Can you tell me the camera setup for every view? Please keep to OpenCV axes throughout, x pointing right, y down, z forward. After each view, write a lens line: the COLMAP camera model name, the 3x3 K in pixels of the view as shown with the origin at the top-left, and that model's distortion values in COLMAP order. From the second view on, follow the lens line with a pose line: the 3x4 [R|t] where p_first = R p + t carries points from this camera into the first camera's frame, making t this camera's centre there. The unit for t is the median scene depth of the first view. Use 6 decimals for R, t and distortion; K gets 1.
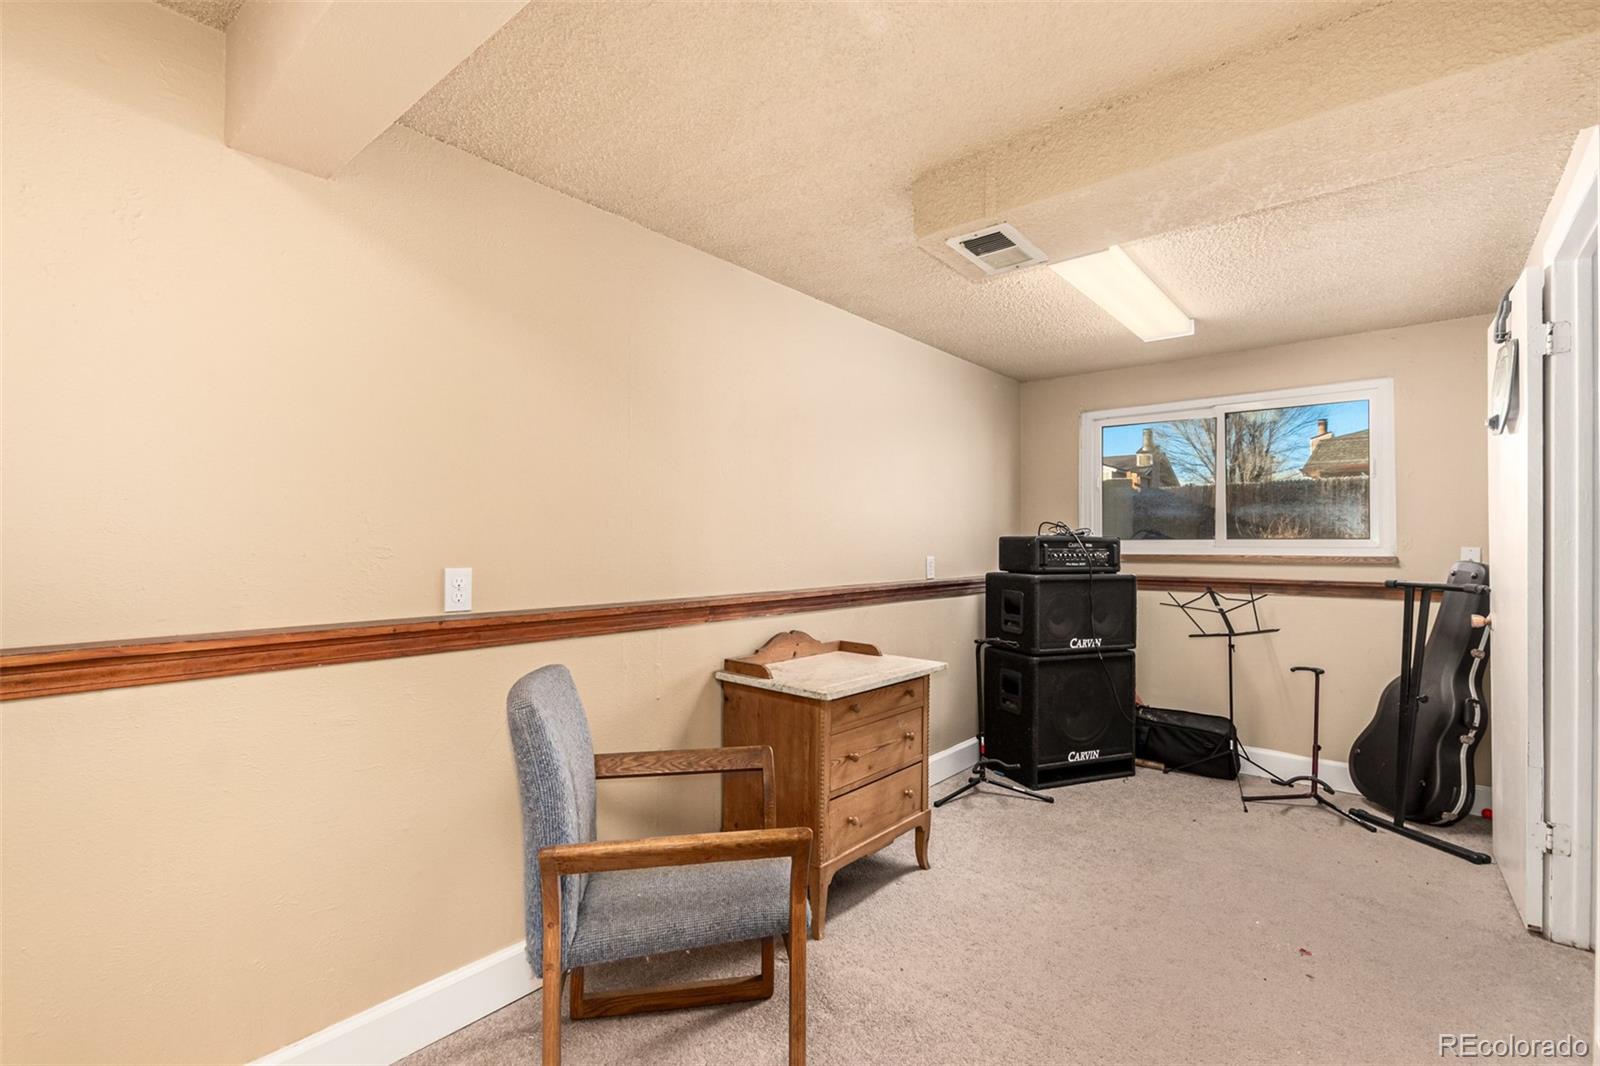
lens RADIAL K [[731.6, 0, 798.3], [0, 731.6, 526.8], [0, 0, 1]] dist [-0.005925, -0.000104]
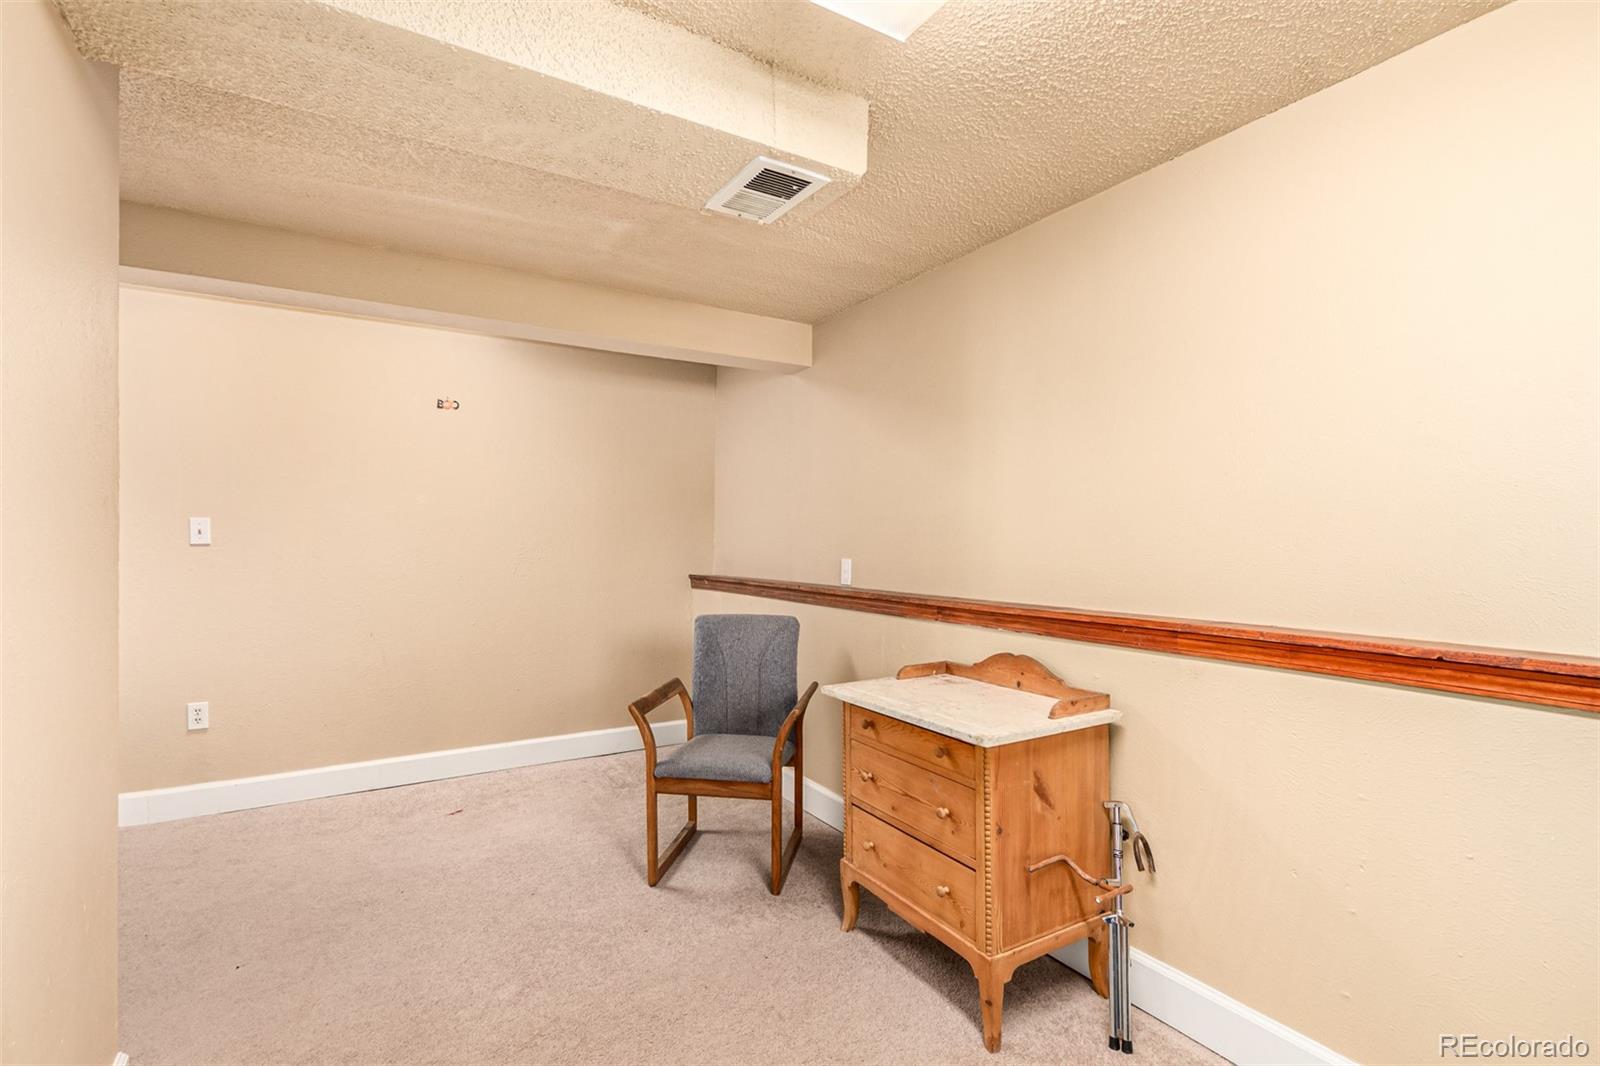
lens RADIAL K [[731.6, 0, 799.1], [0, 731.6, 544.2], [0, 0, 1]] dist [-0.005925, -0.000104]
pose [[-0.326033, -0.004929, -0.945345, 0.939818], [0.011425, 0.999893, -0.009154, 0.029880], [0.945289, -0.013785, -0.325942, 1.180719]]
